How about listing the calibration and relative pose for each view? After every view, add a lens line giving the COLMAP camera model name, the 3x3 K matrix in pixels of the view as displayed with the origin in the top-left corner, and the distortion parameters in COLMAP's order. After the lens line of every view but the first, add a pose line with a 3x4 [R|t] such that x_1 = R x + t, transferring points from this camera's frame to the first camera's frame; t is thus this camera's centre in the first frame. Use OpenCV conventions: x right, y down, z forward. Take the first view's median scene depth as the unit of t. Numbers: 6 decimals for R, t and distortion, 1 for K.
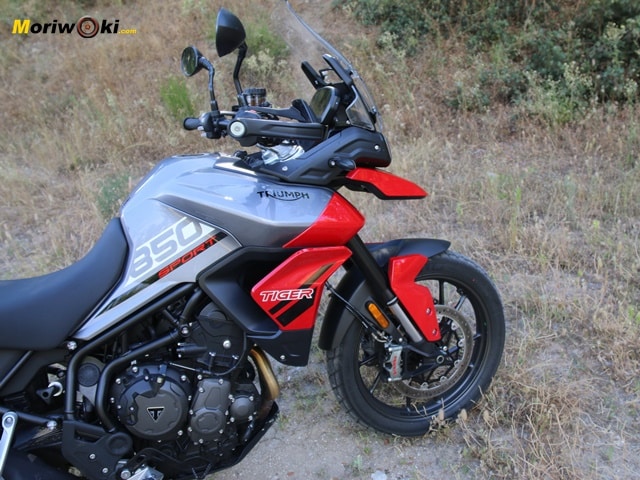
lens RADIAL K [[583.0, 0, 320.0], [0, 583.0, 240.0], [0, 0, 1]] dist [-0.186488, 0.158355]
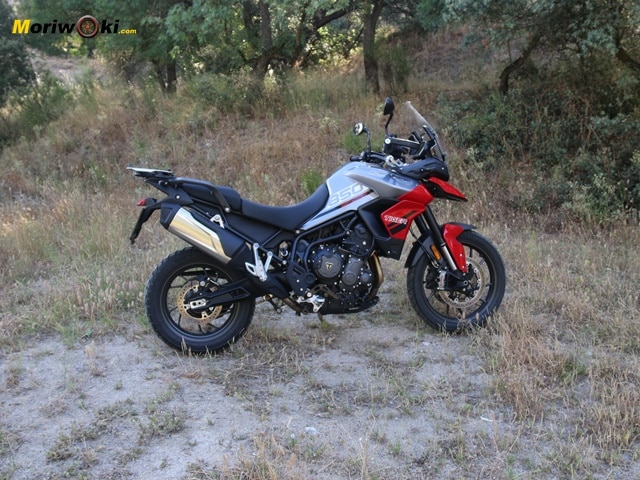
lens RADIAL K [[518.4, 0, 320.0], [0, 518.4, 240.0], [0, 0, 1]] dist [-0.115838, 0.099675]
pose [[0.976332, 0.121312, -0.179051, 0.022353], [-0.153240, 0.972230, -0.176877, 0.470228], [0.152622, 0.200128, 0.967810, -0.822797]]
